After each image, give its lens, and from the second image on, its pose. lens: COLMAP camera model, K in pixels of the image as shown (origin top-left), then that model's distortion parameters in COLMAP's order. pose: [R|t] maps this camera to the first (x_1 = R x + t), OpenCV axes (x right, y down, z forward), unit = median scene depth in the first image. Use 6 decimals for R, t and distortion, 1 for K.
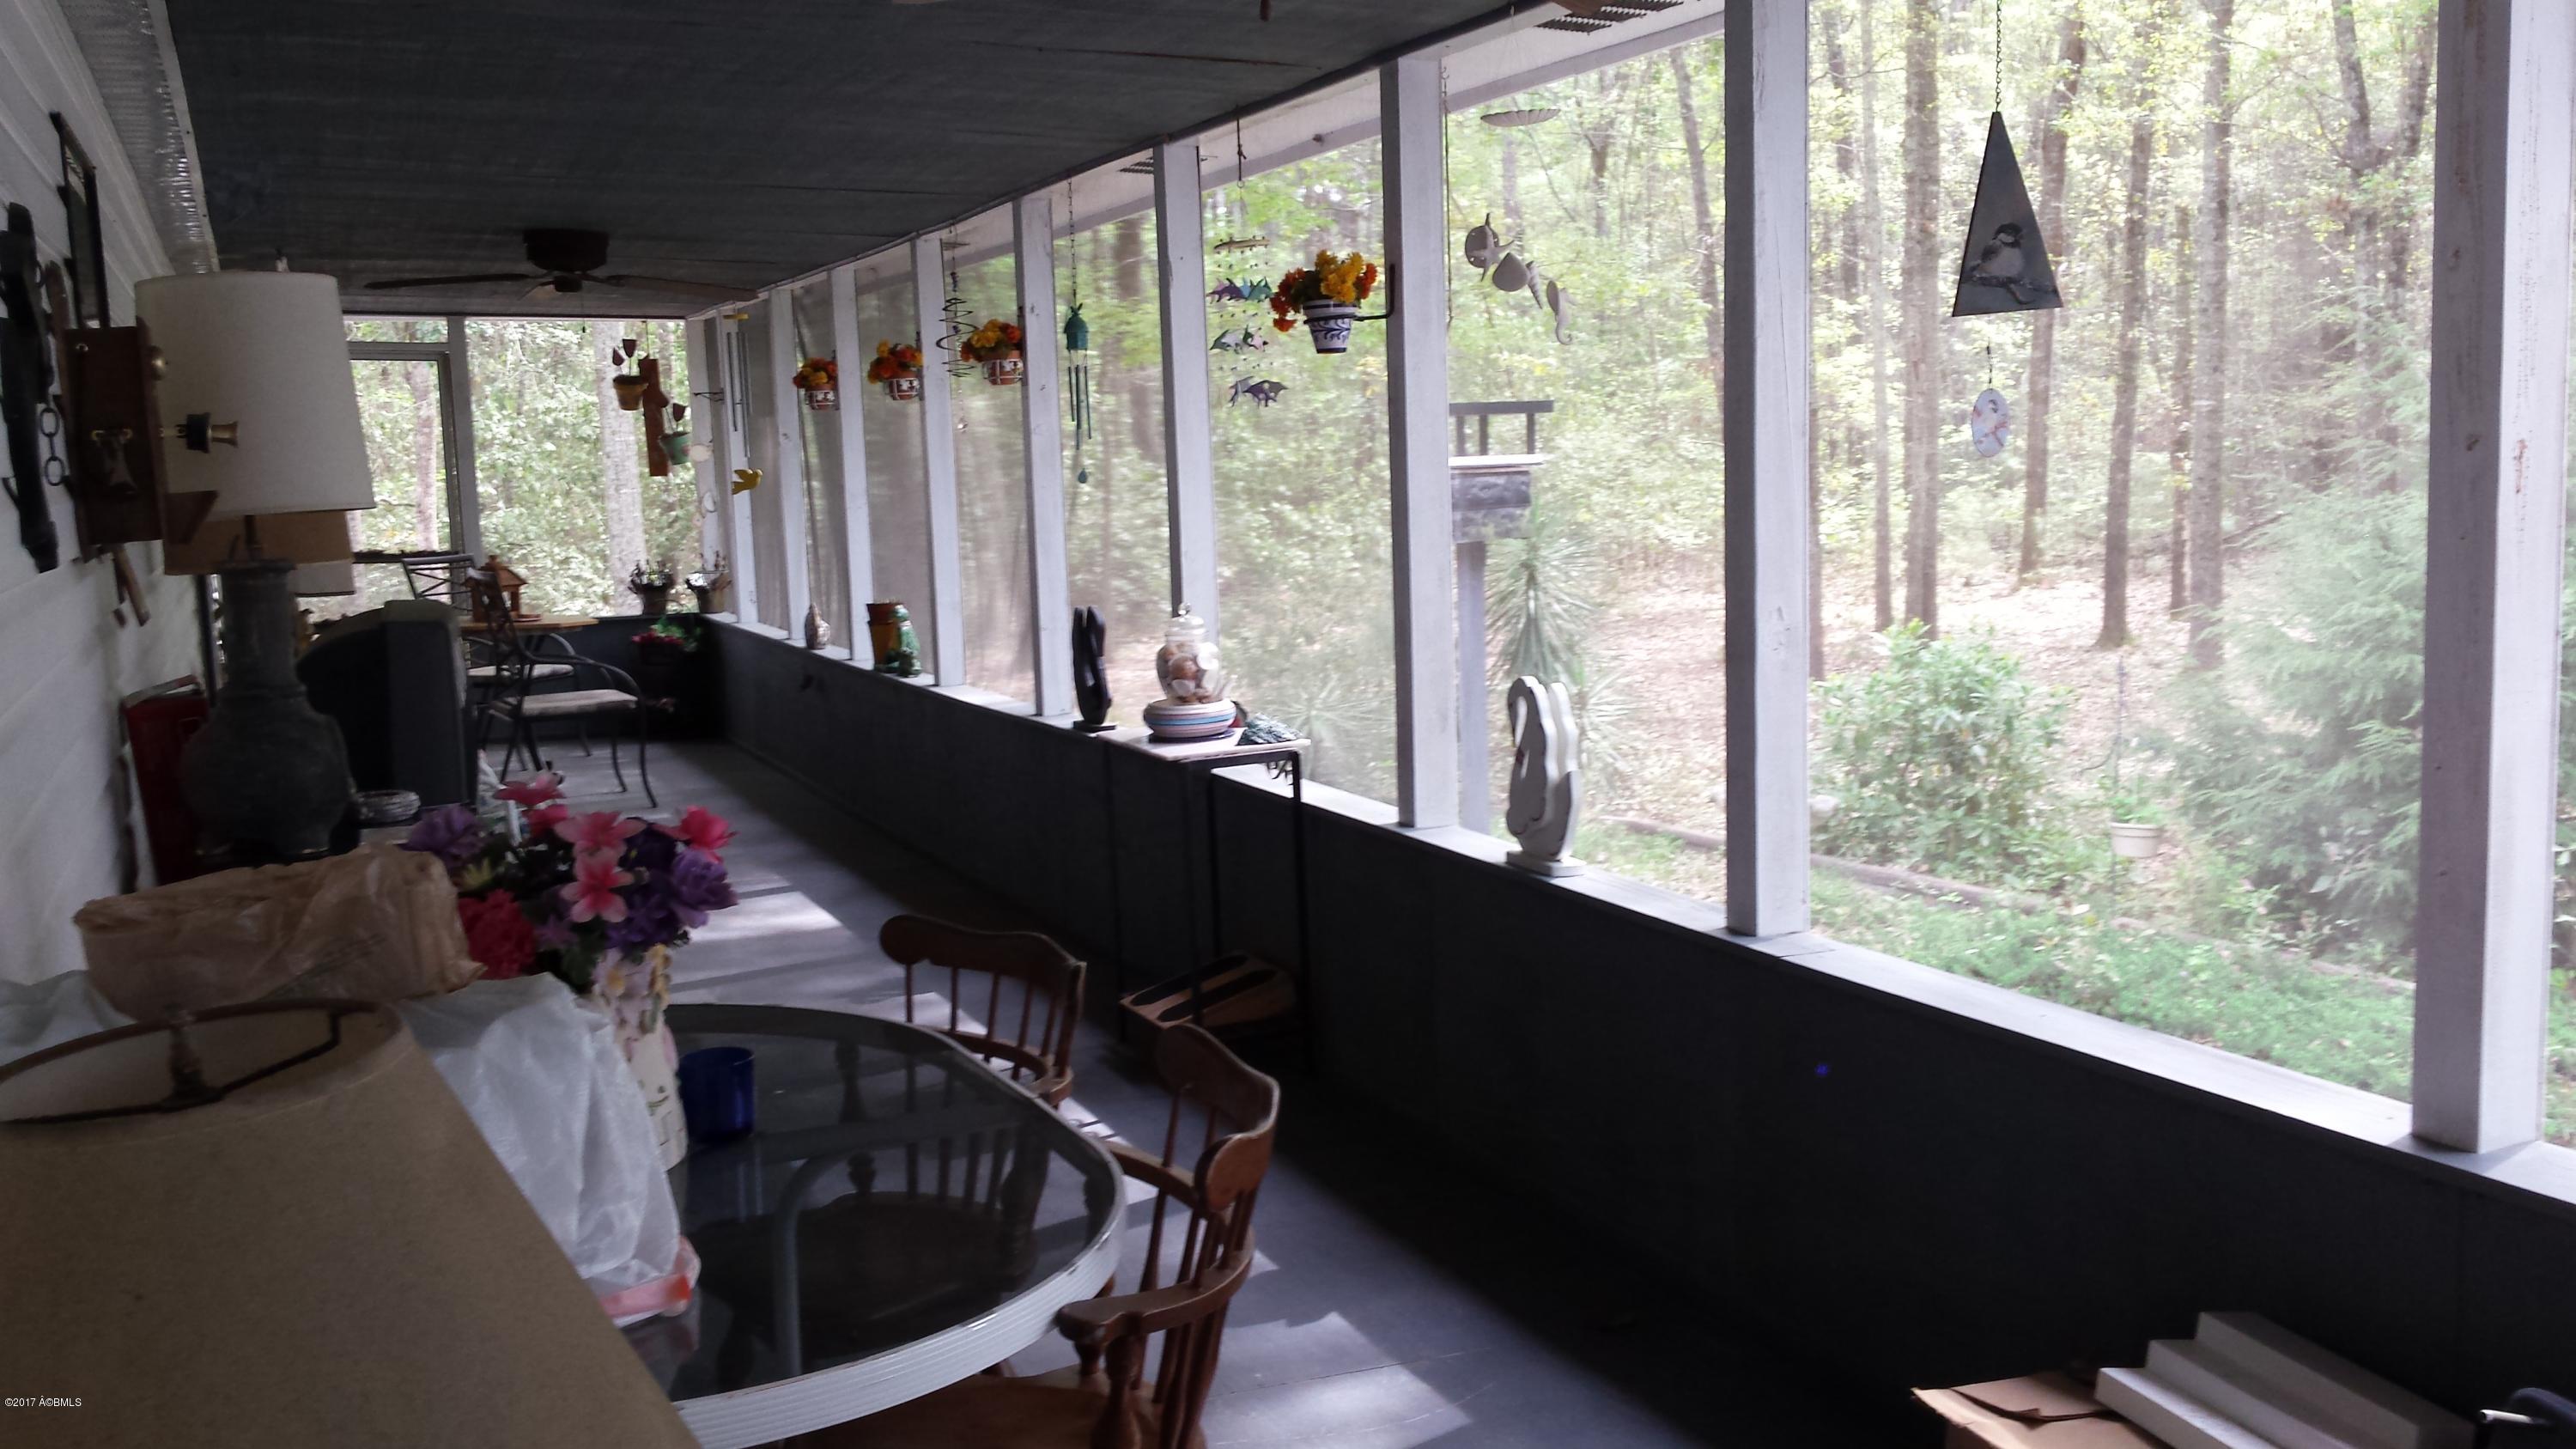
lens RADIAL K [[2328.9, 0, 1251.7], [0, 2328.9, 724.2], [0, 0, 1]] dist [0.146947, -0.349720]
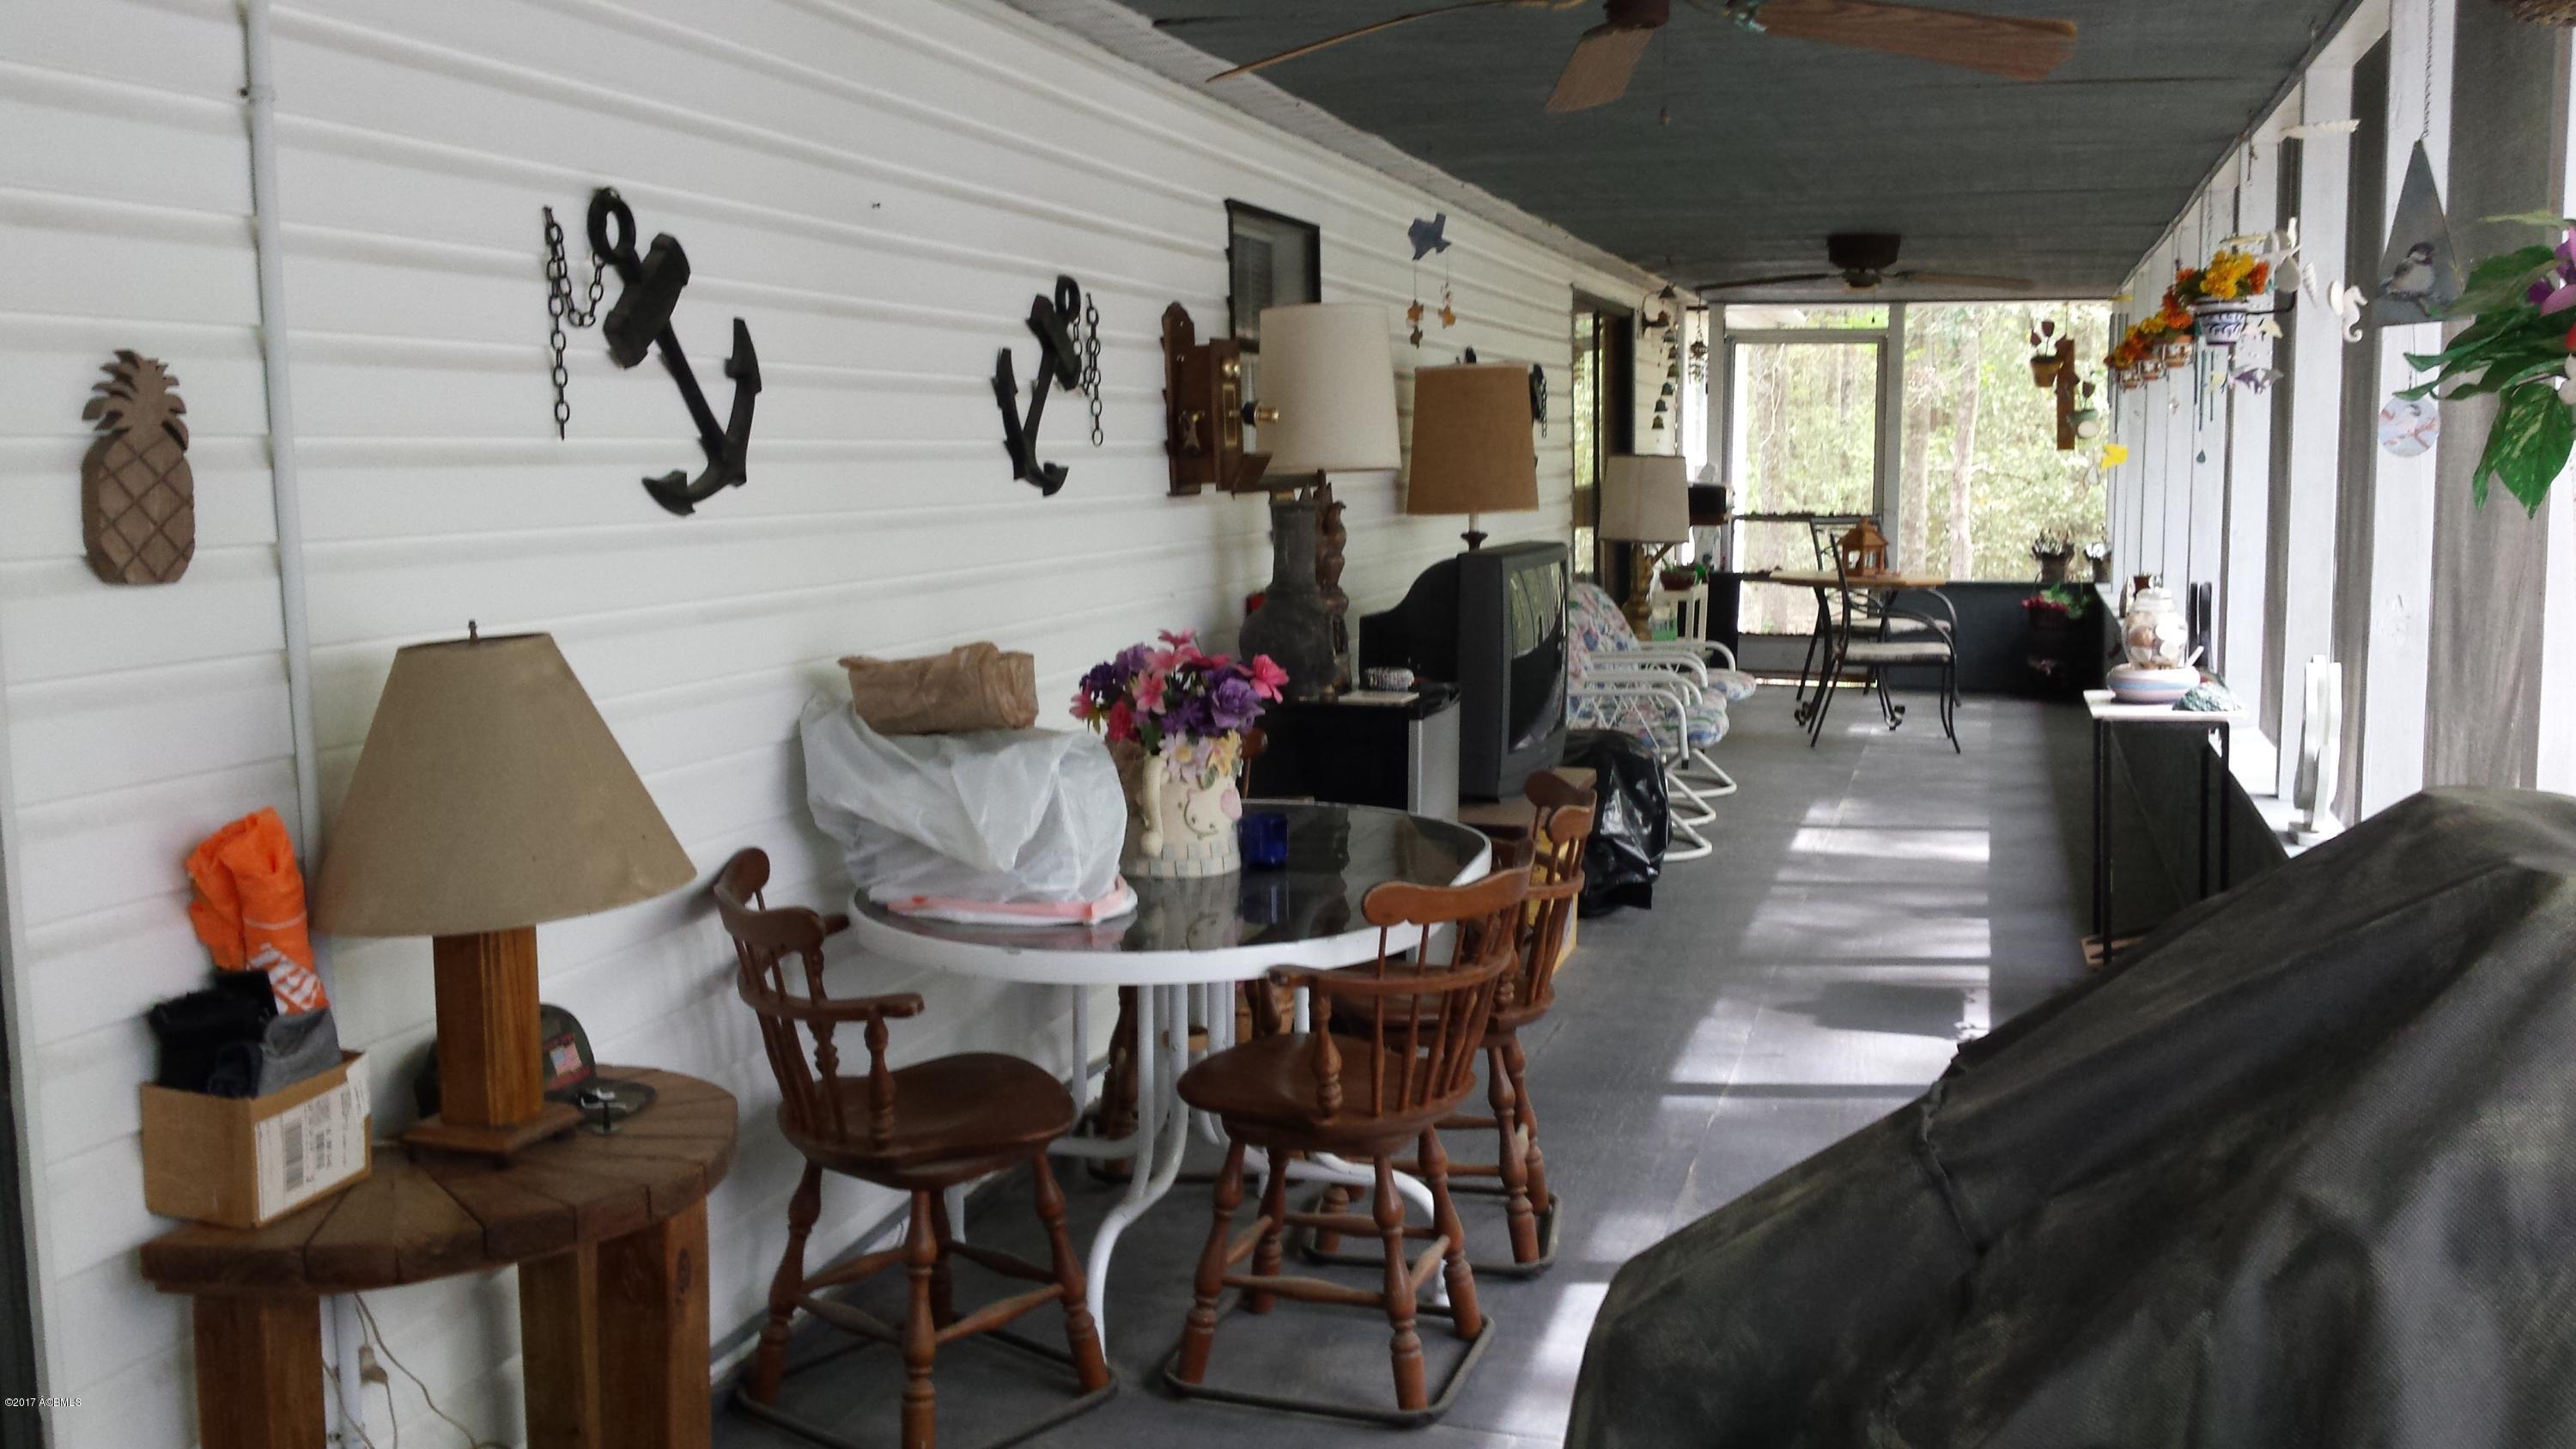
lens RADIAL K [[2328.9, 0, 1251.7], [0, 2328.9, 724.2], [0, 0, 1]] dist [0.146947, -0.349720]
pose [[0.763756, 0.099376, -0.637810, 0.175884], [-0.091666, 0.994762, 0.045225, 0.002370], [0.638963, 0.023924, 0.768865, -0.048937]]
